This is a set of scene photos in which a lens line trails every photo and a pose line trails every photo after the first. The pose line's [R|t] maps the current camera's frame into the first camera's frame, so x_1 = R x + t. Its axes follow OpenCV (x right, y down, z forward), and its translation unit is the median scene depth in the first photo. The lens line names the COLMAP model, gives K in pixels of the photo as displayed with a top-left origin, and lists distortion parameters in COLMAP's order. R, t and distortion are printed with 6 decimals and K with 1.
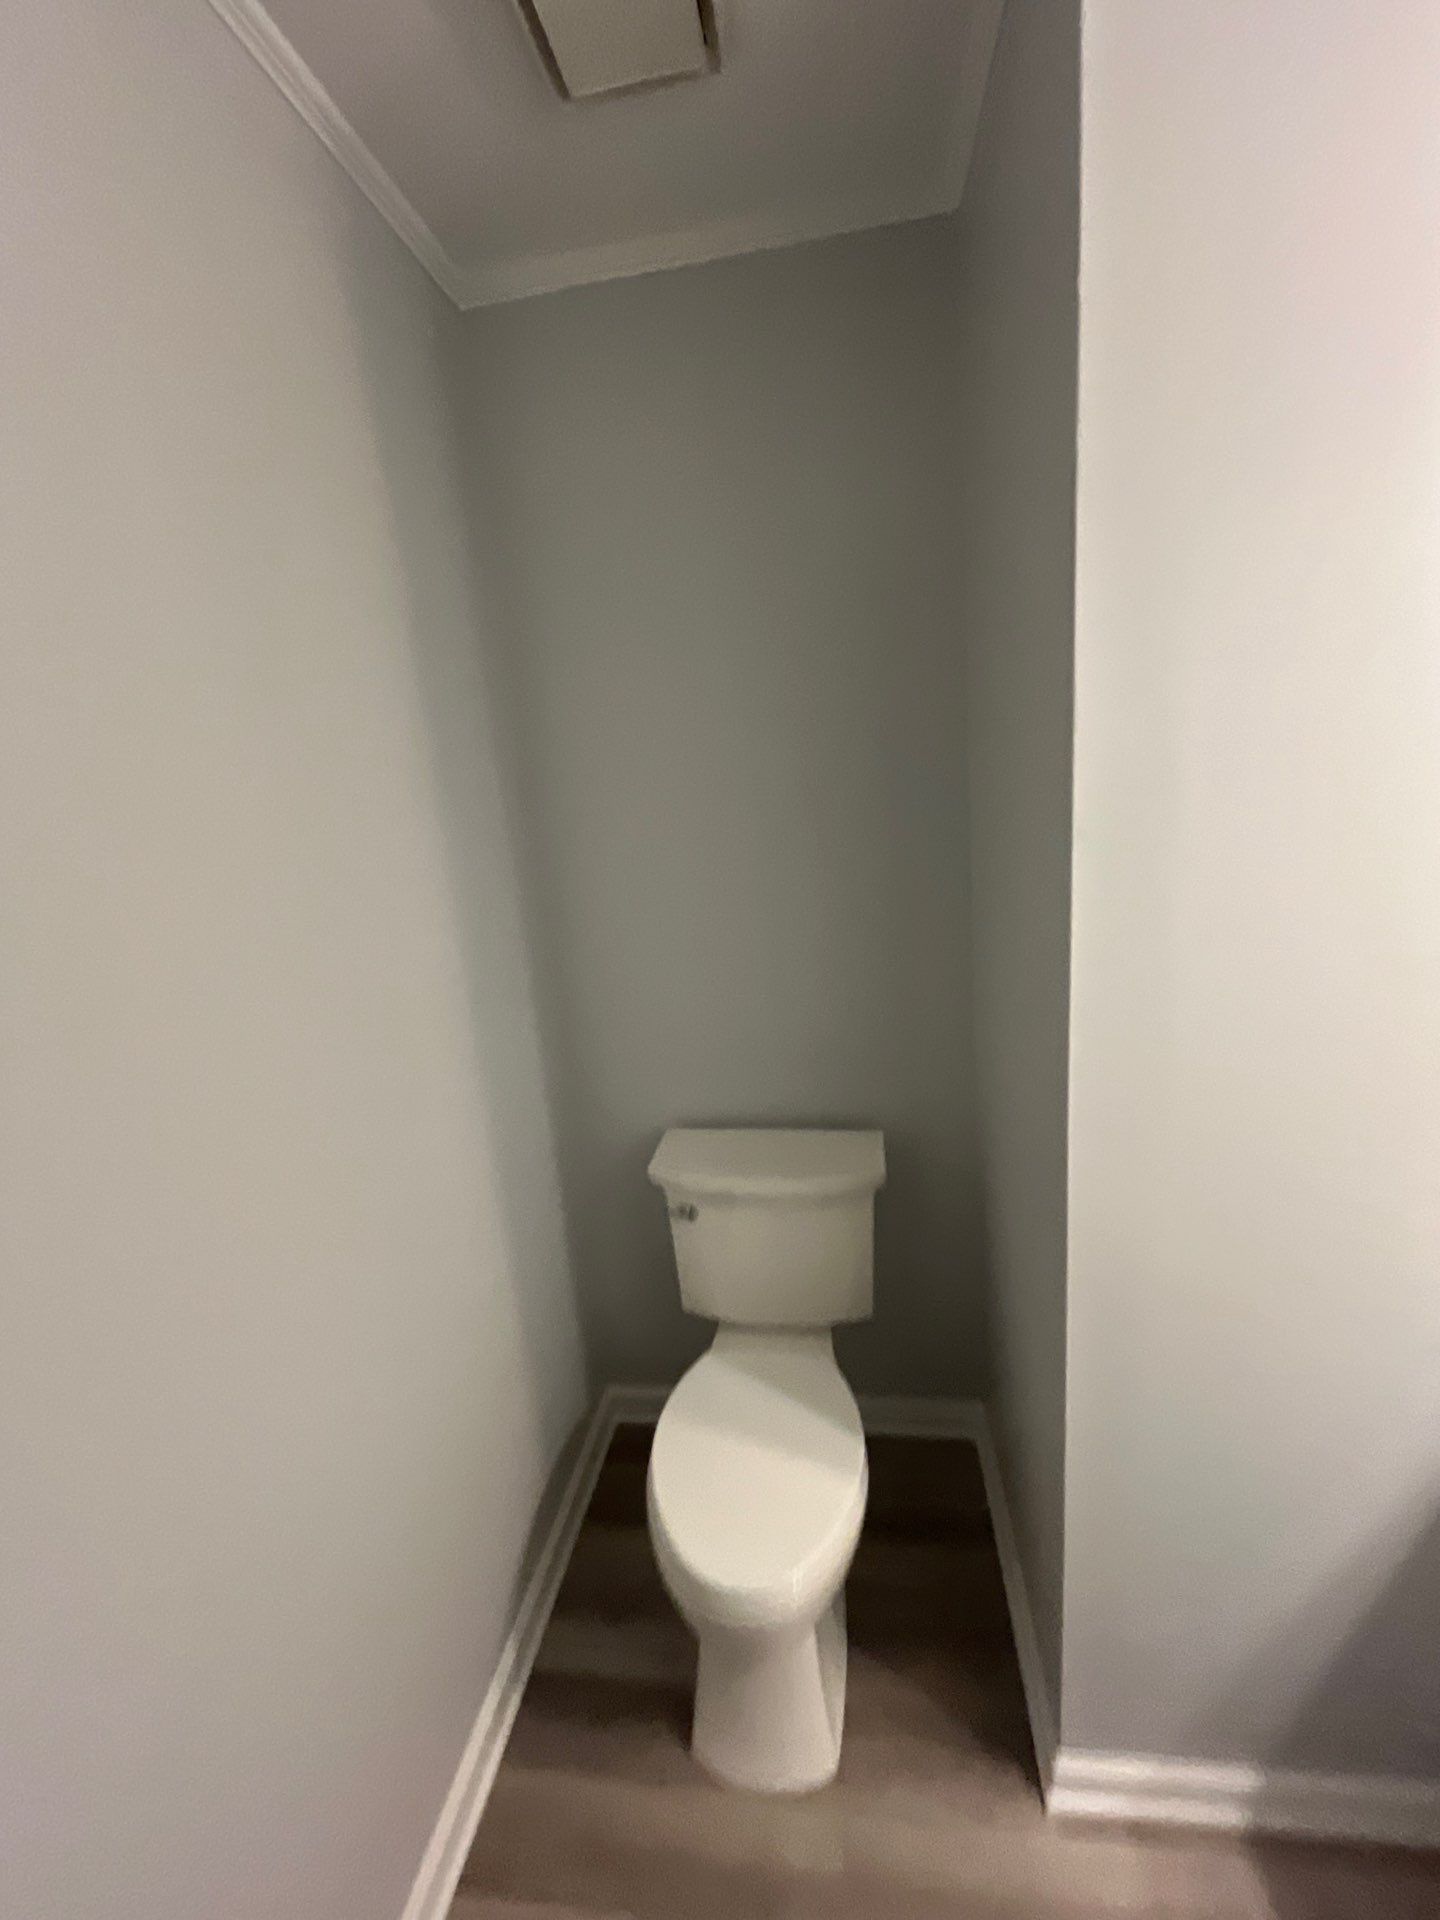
lens RADIAL K [[771.9, 0, 724.1], [0, 771.9, 966.3], [0, 0, 1]] dist [-0.003340, -0.001060]
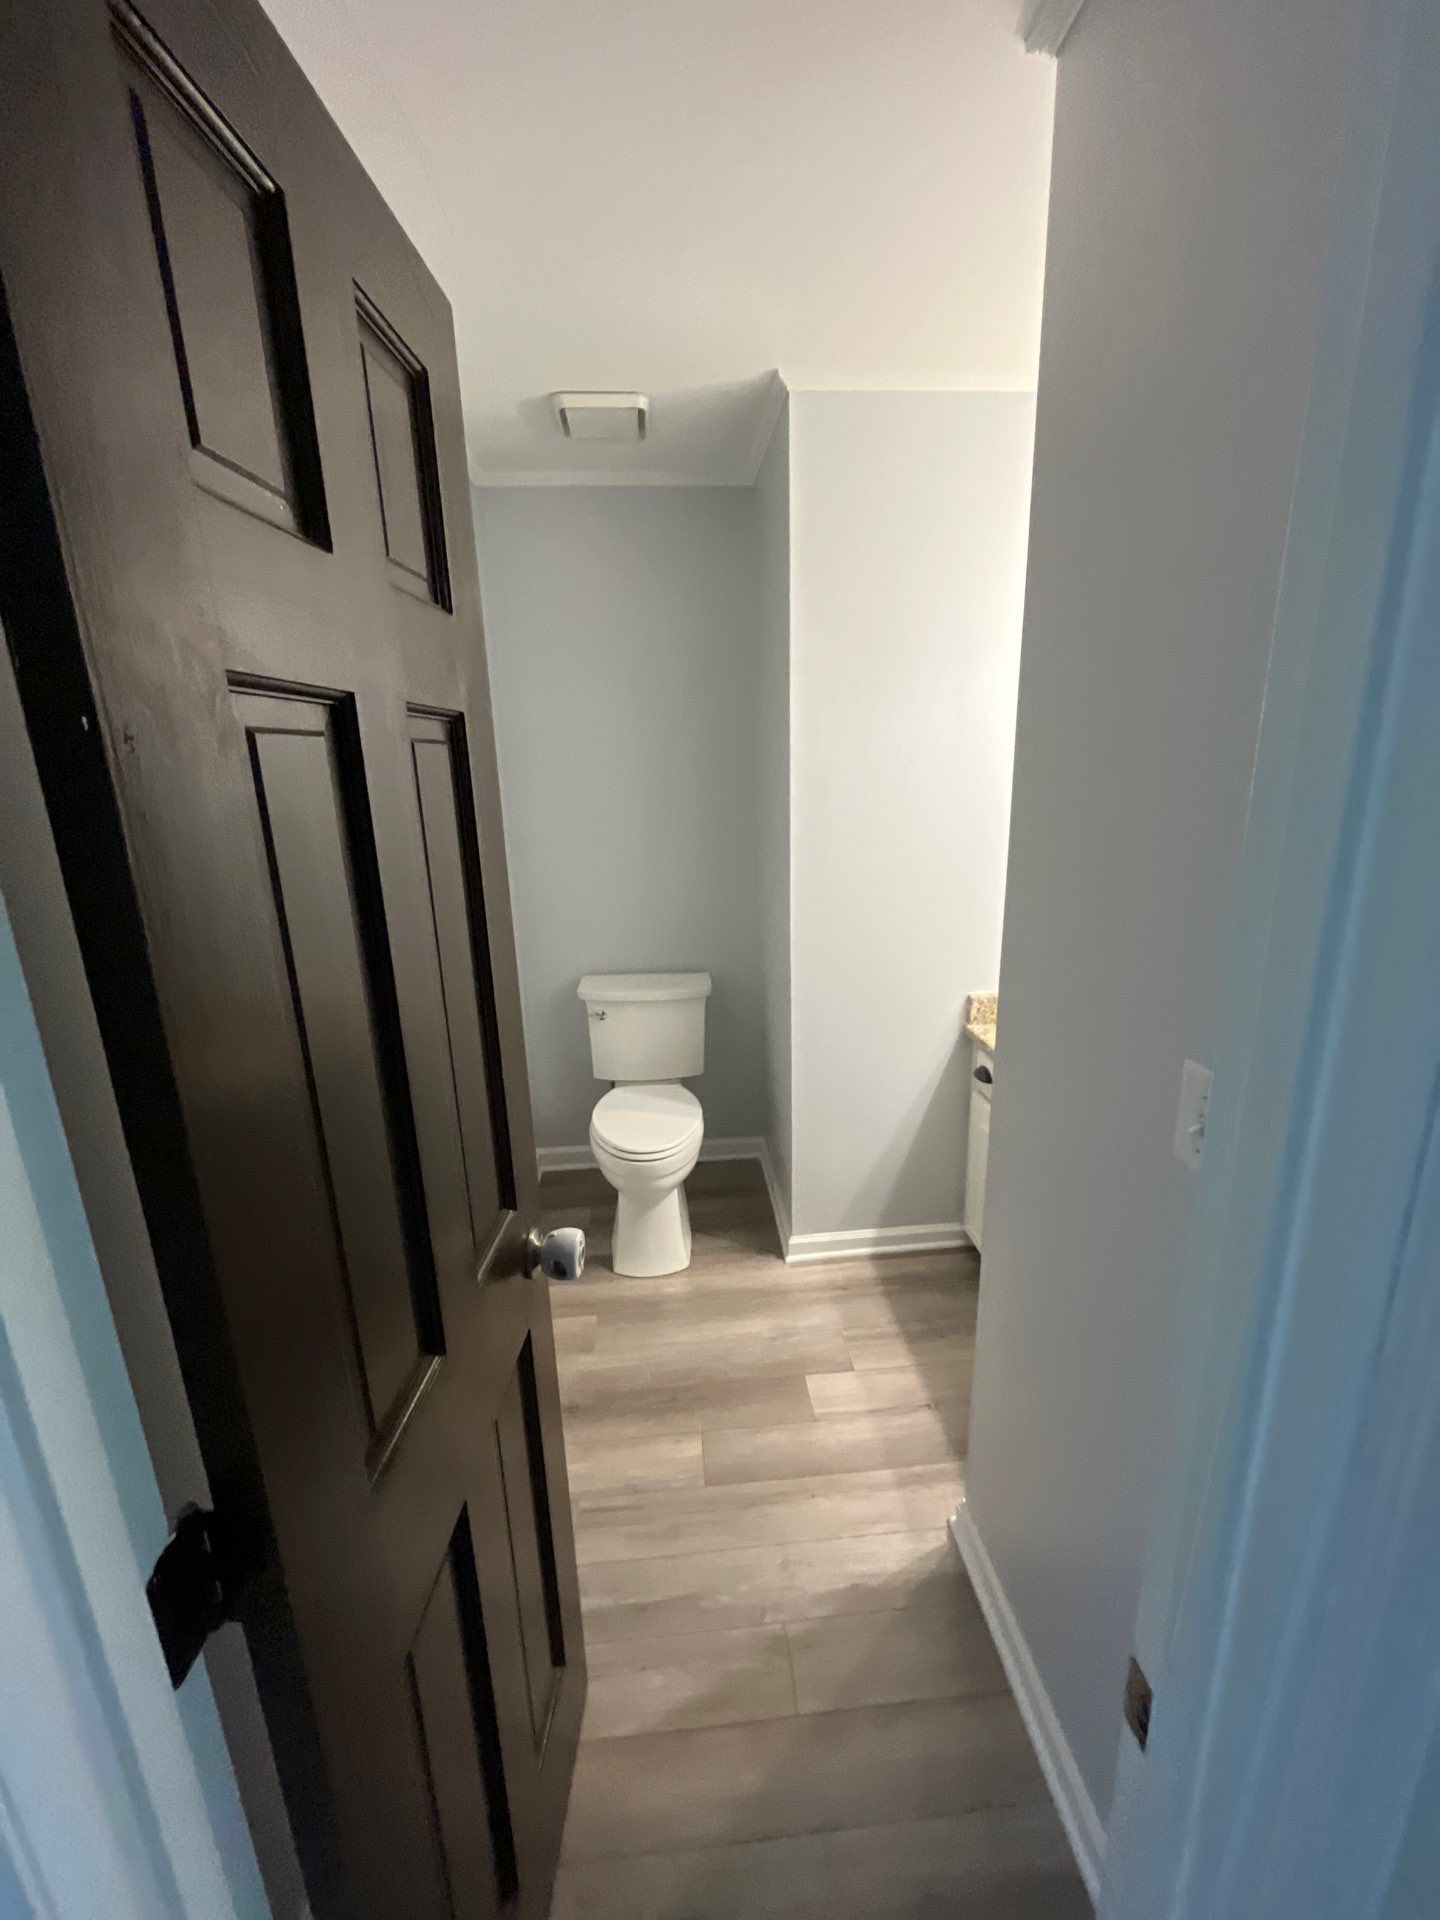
lens RADIAL K [[771.9, 0, 725.6], [0, 771.9, 956.7], [0, 0, 1]] dist [-0.003340, -0.001060]
pose [[0.972703, 0.009616, 0.231856, -0.176921], [-0.007909, 0.999934, -0.008291, 0.202240], [-0.231921, 0.006231, 0.972715, -0.759337]]
